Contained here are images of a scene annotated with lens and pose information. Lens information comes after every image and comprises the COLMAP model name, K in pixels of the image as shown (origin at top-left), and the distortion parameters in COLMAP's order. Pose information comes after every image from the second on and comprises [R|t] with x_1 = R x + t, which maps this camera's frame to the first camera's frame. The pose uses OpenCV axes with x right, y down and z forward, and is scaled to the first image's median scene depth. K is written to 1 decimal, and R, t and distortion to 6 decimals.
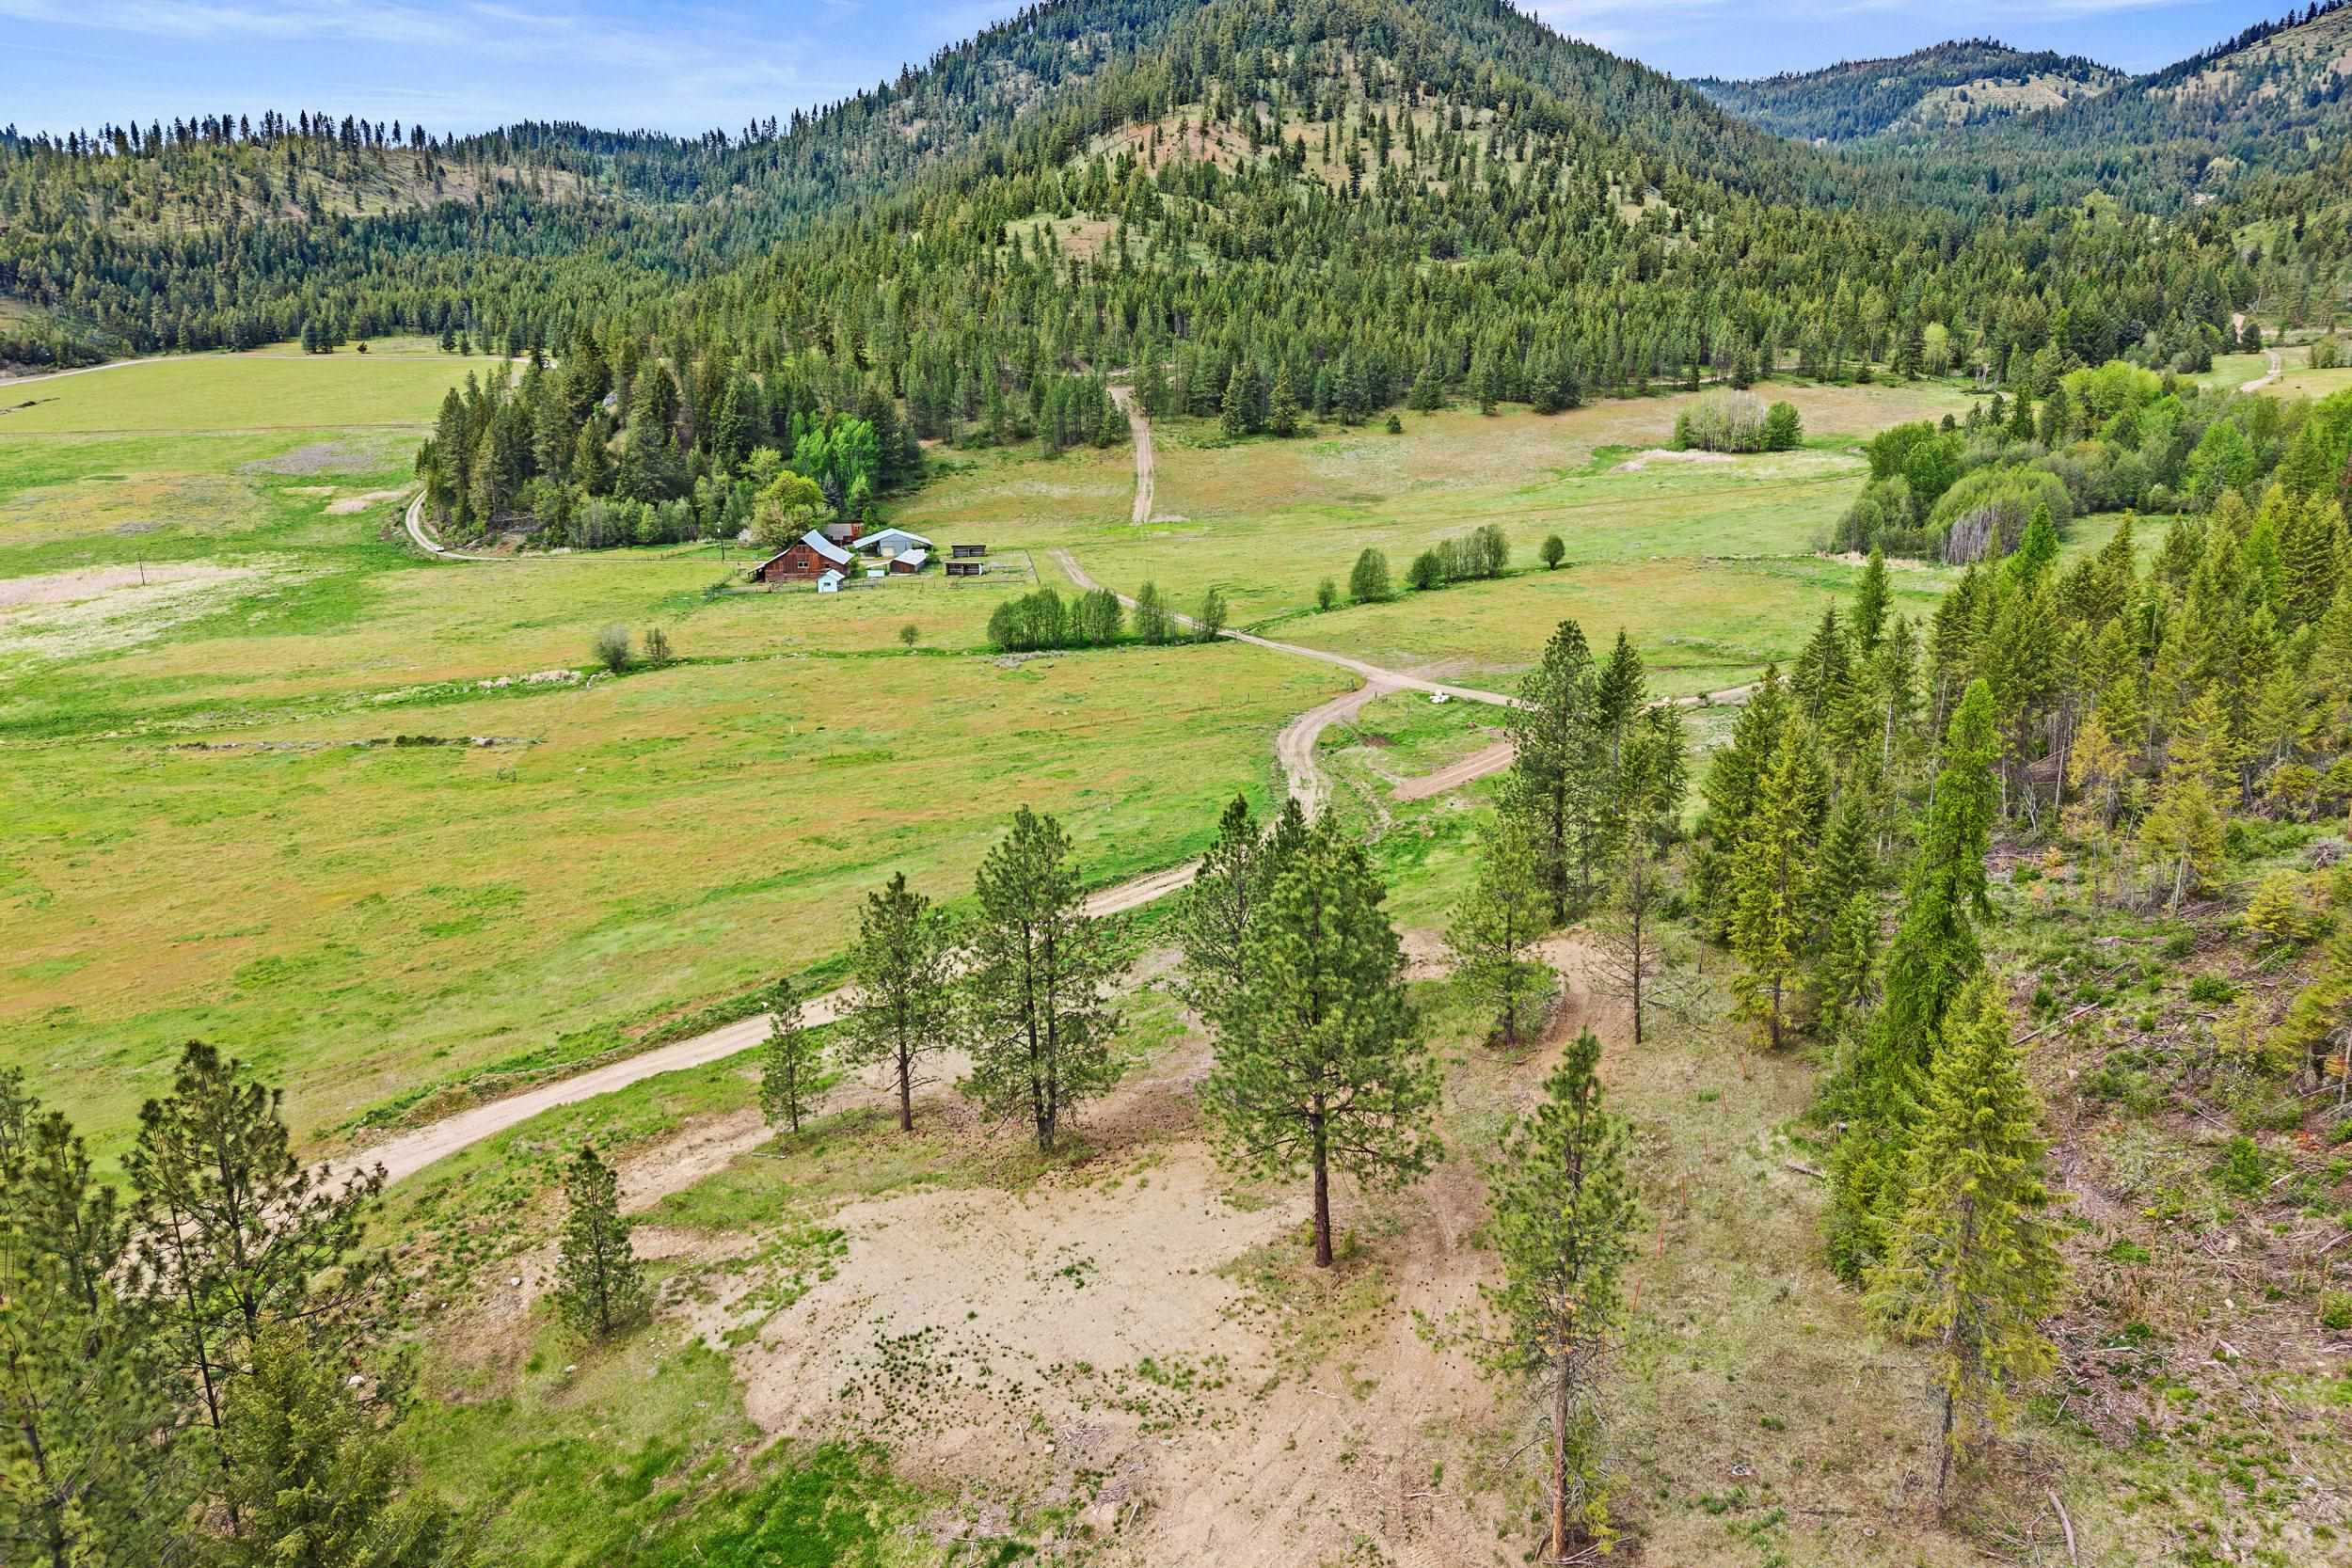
lens RADIAL K [[1560.7, 0, 1171.9], [0, 1560.7, 787.4], [0, 0, 1]] dist [0.007802, -0.005889]
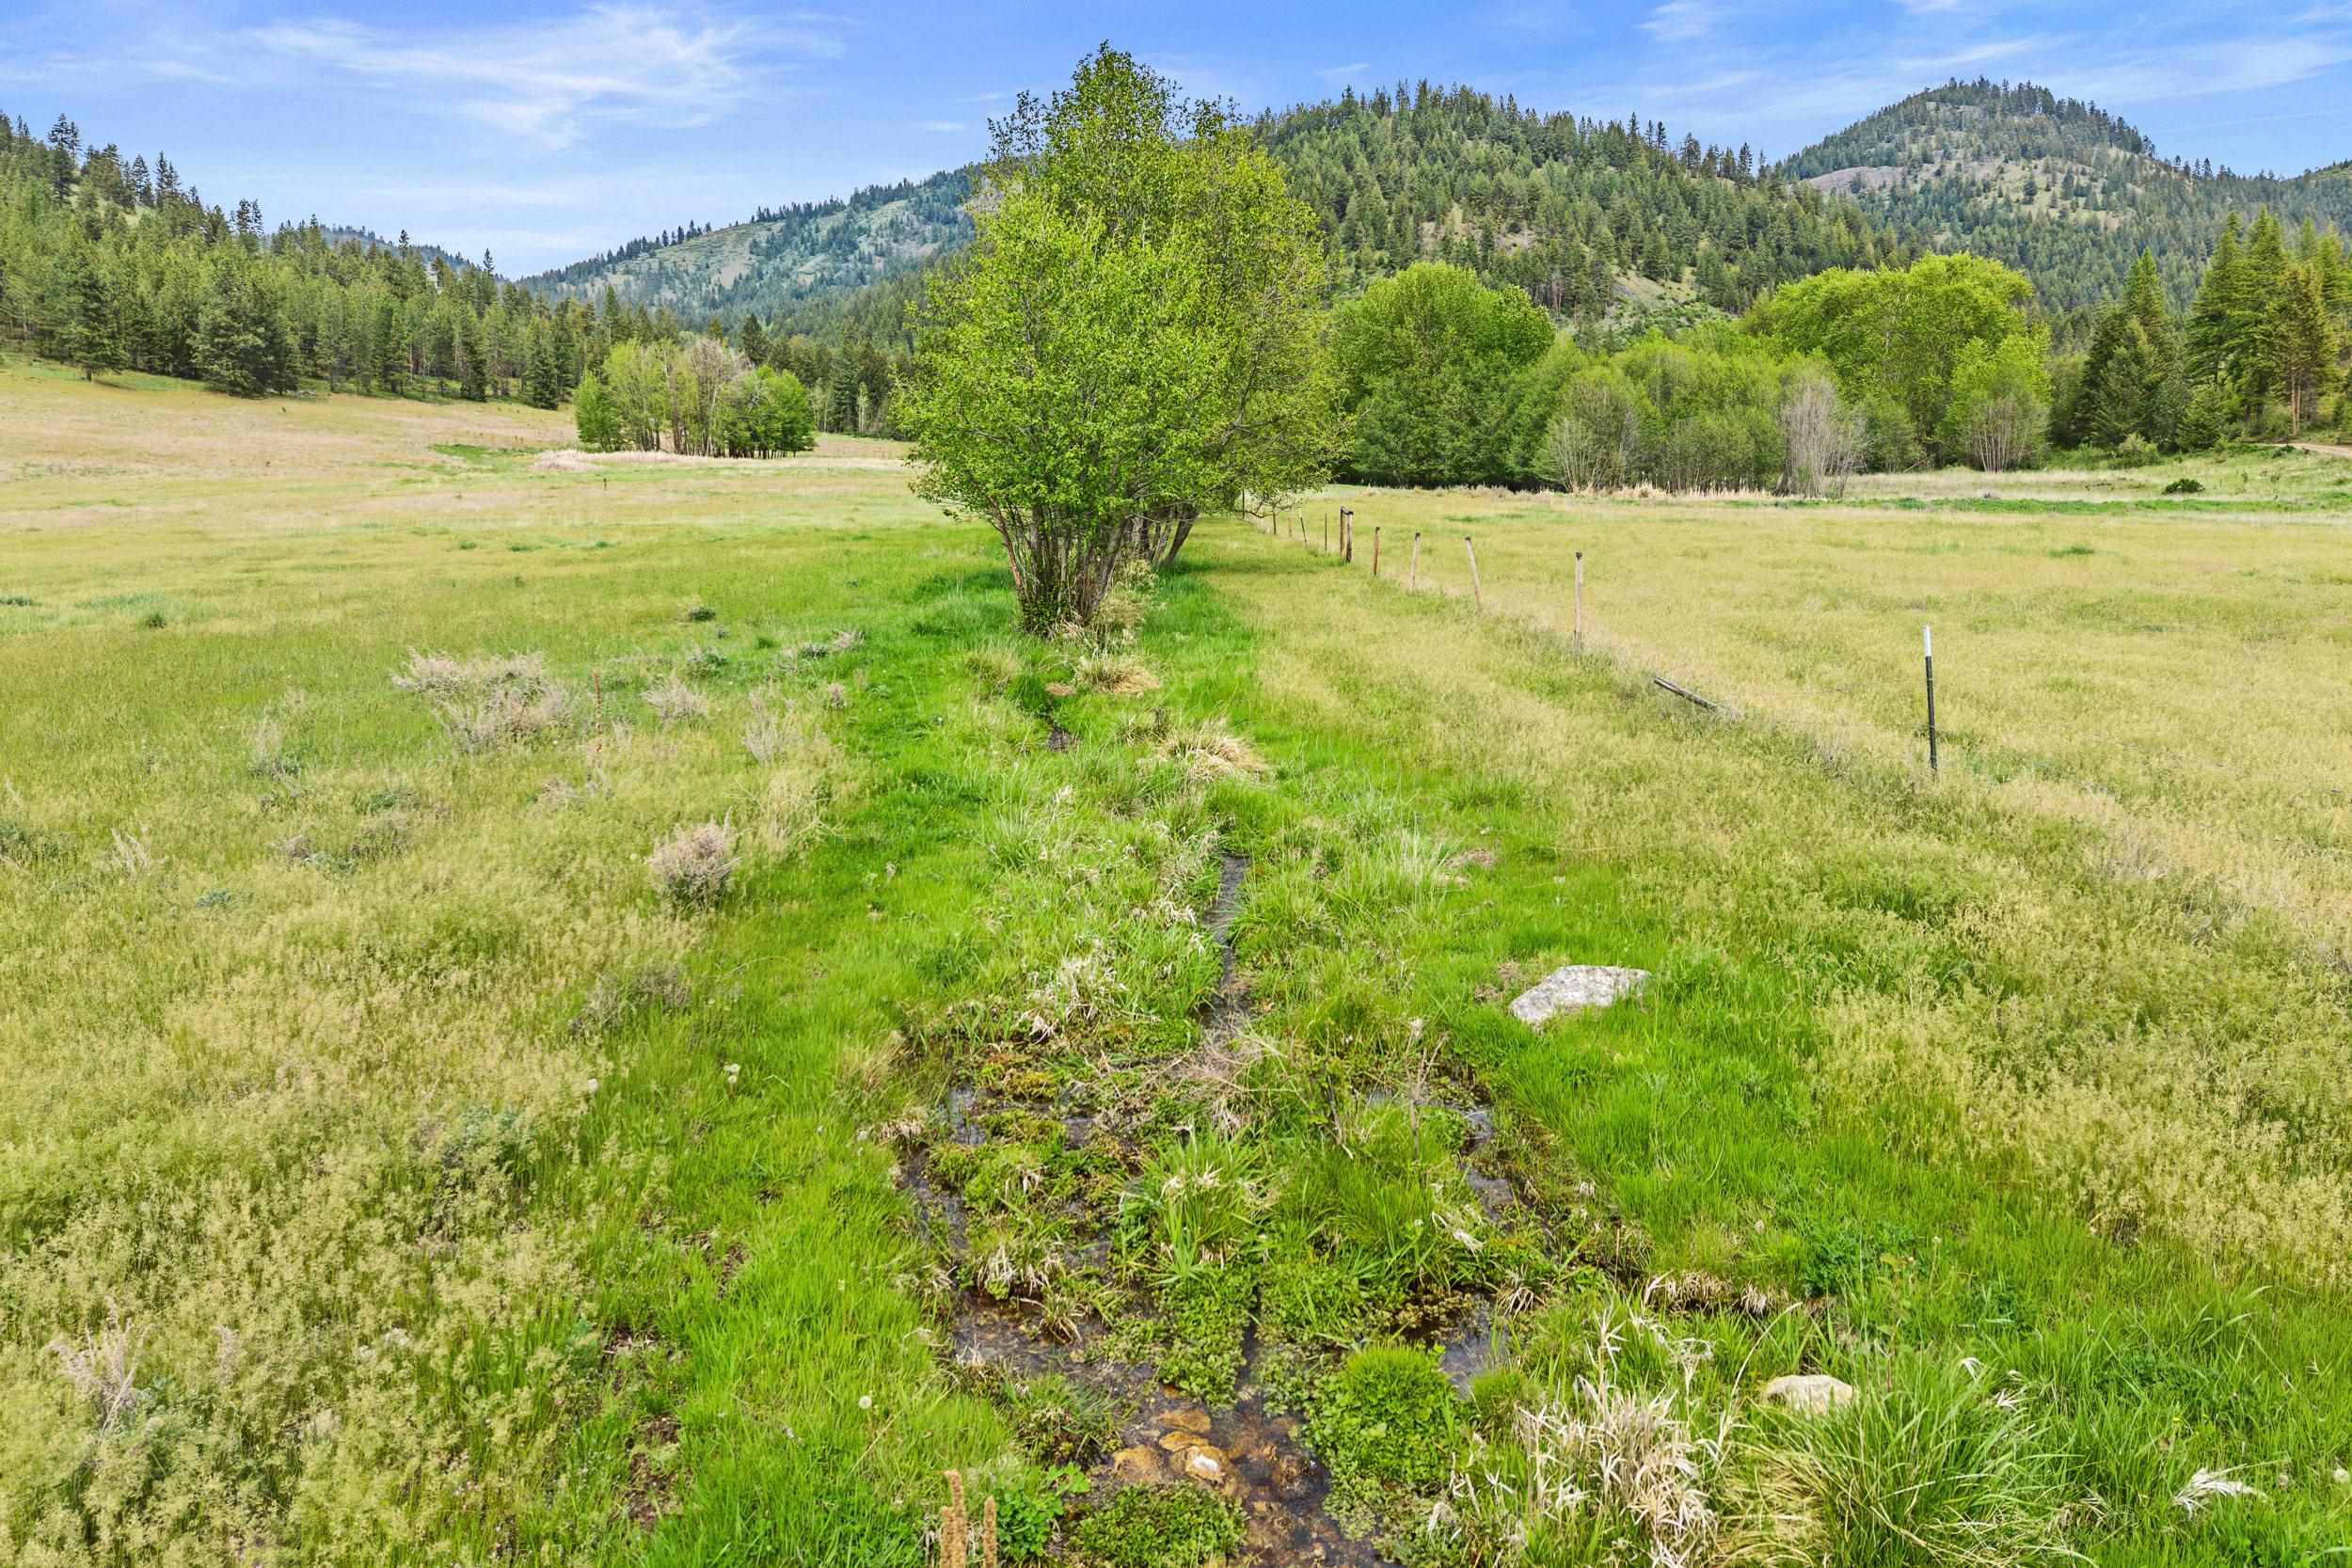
lens RADIAL K [[1560.7, 0, 1173.5], [0, 1560.7, 775.1], [0, 0, 1]] dist [0.007802, -0.005889]
pose [[0.590531, -0.113098, 0.799051, 0.042712], [0.224731, 0.974012, -0.028224, -0.061767], [-0.775093, 0.196239, 0.600601, 0.555454]]
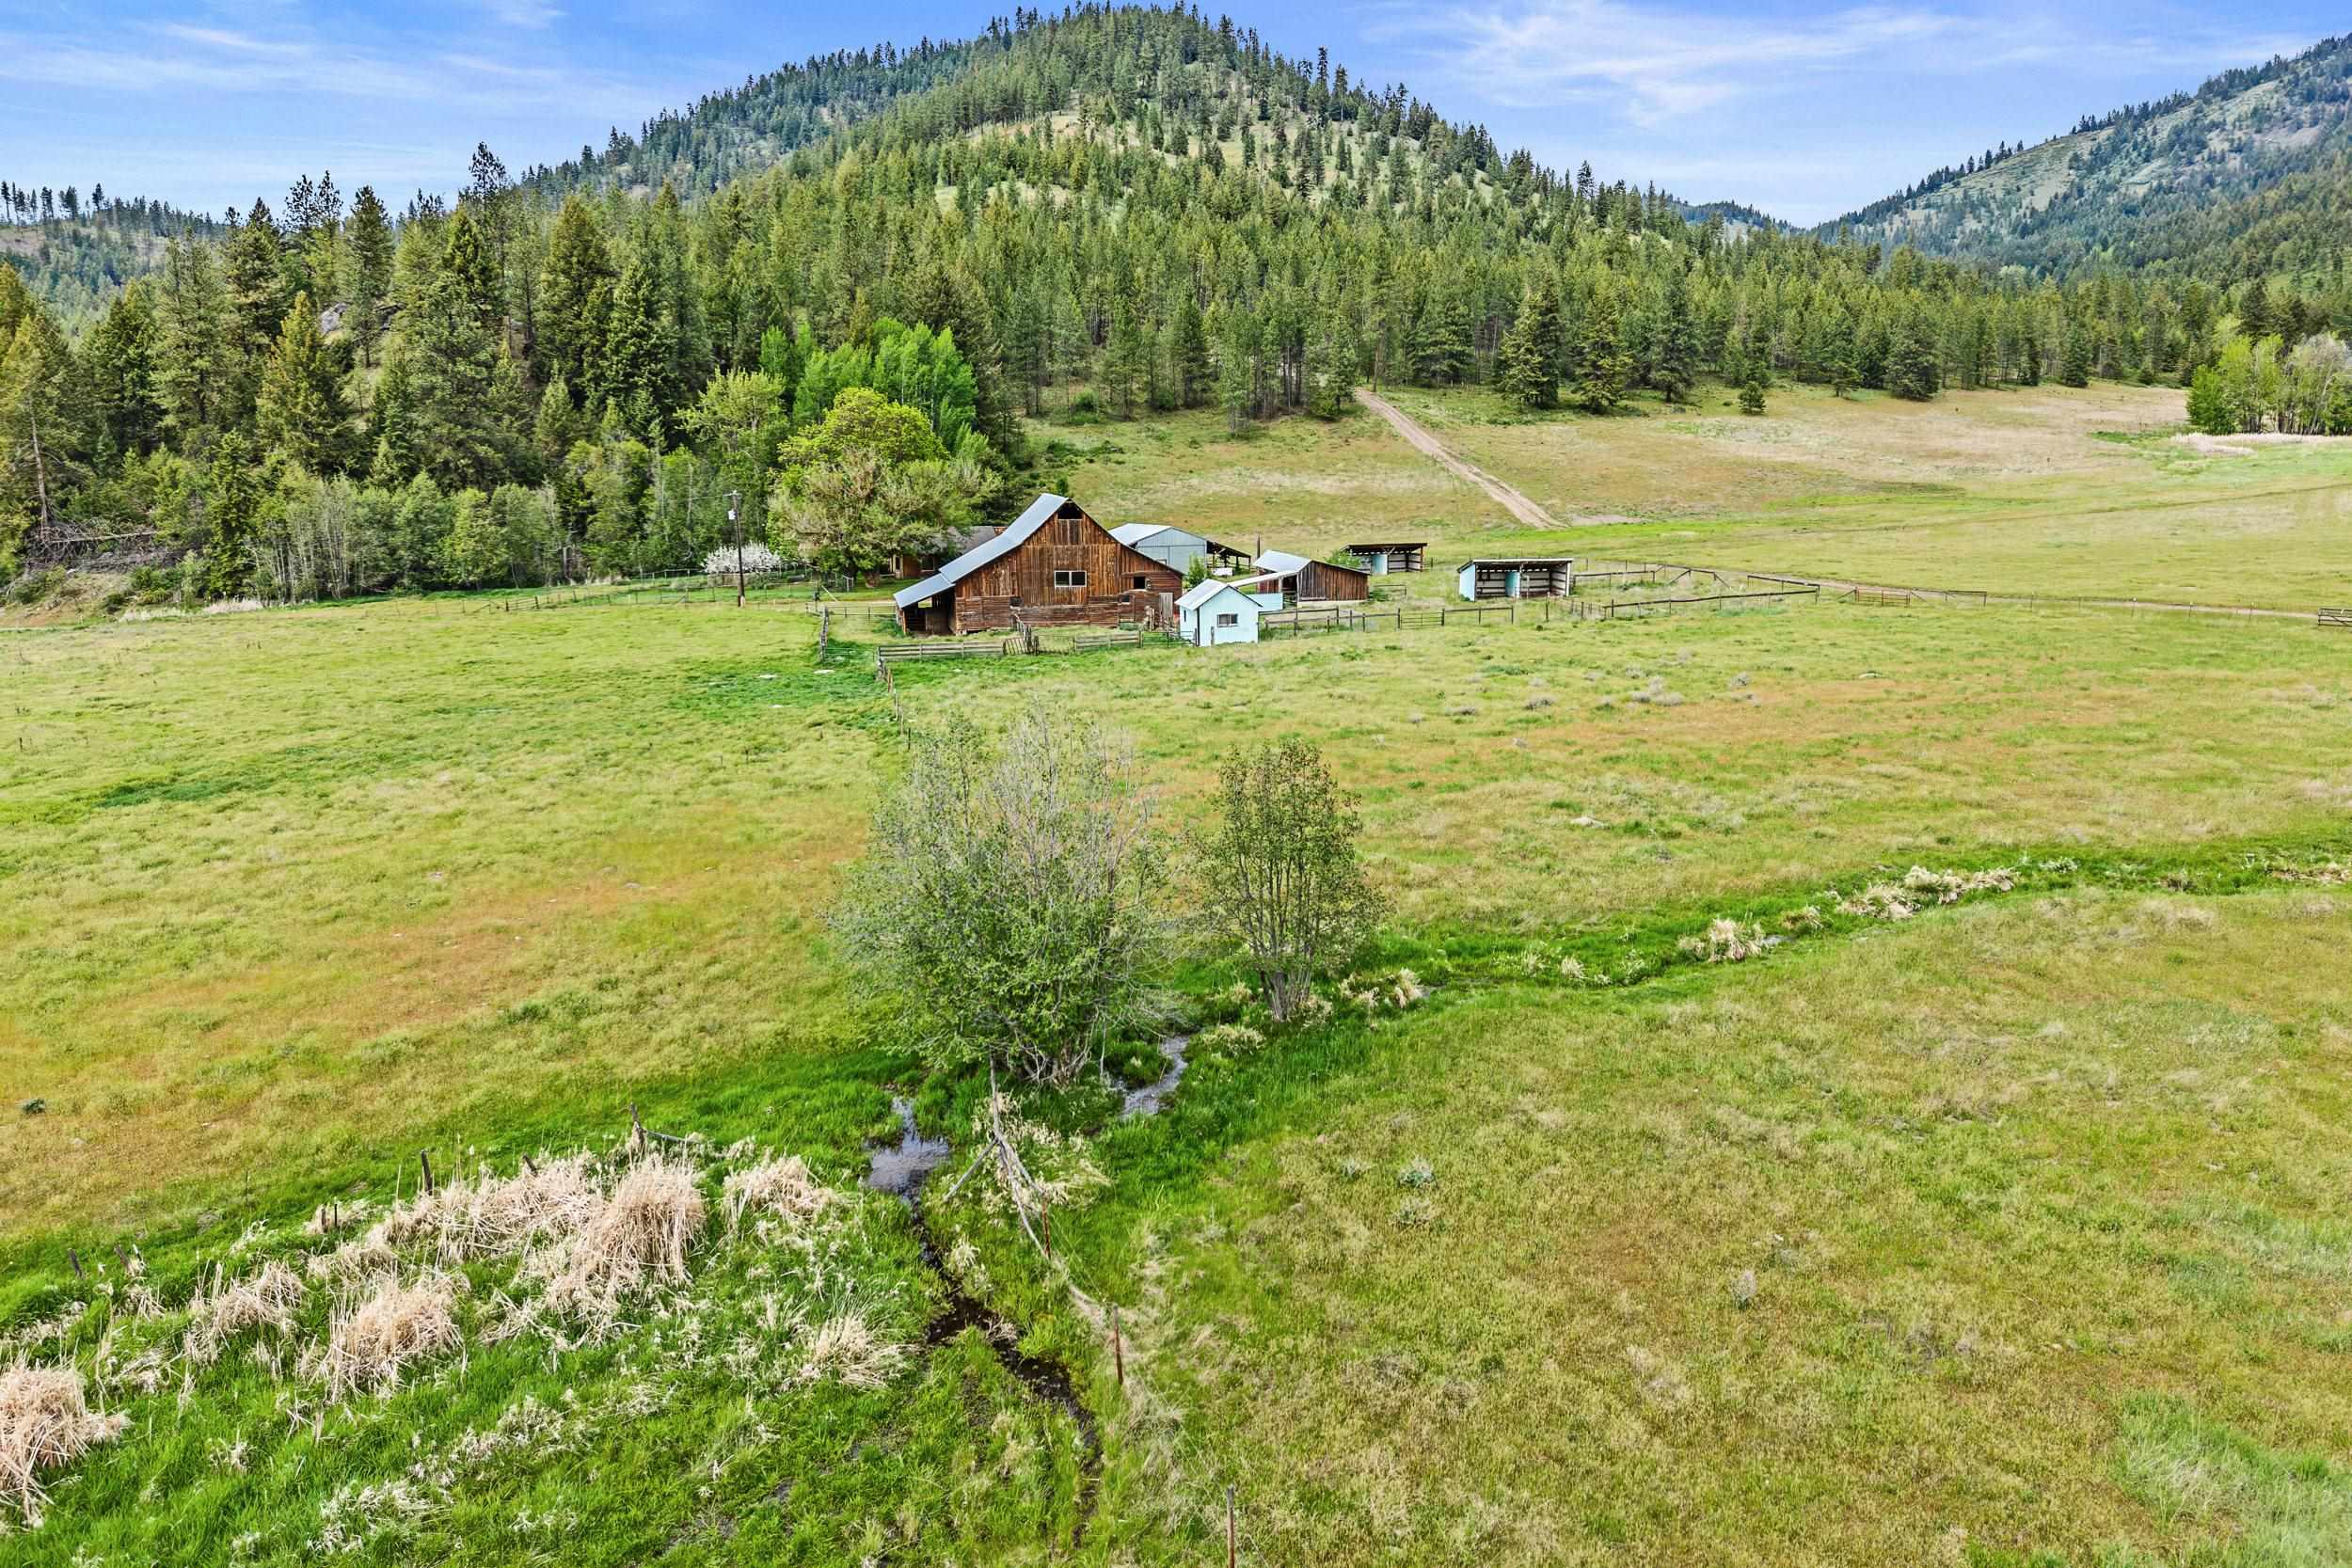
lens RADIAL K [[1560.7, 0, 1170.0], [0, 1560.7, 775.4], [0, 0, 1]] dist [0.007802, -0.005889]
pose [[0.977771, -0.041632, 0.205502, -0.196319], [0.062509, 0.993400, -0.096168, -0.046447], [-0.200142, 0.106876, 0.973920, 0.464241]]
